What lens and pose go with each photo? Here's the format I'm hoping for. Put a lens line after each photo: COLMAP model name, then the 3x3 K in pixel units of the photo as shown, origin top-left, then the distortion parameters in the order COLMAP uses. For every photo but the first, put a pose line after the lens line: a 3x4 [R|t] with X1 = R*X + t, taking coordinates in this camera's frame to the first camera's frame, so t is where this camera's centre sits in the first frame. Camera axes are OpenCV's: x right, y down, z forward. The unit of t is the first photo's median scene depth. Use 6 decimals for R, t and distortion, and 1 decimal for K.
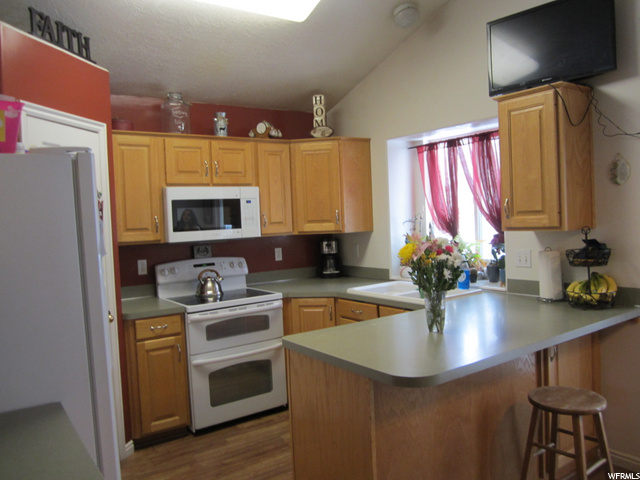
lens RADIAL K [[517.6, 0, 321.9], [0, 517.6, 238.8], [0, 0, 1]] dist [-0.084736, 0.003876]
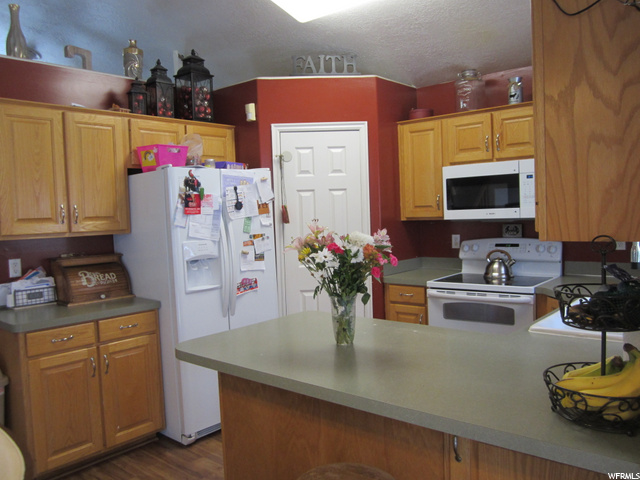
lens RADIAL K [[517.6, 0, 321.9], [0, 517.6, 238.8], [0, 0, 1]] dist [-0.084736, 0.003876]
pose [[0.232652, 0.085080, -0.968832, 0.625993], [-0.011335, 0.996336, 0.084774, -0.037643], [0.972494, -0.008741, 0.232764, 0.478107]]
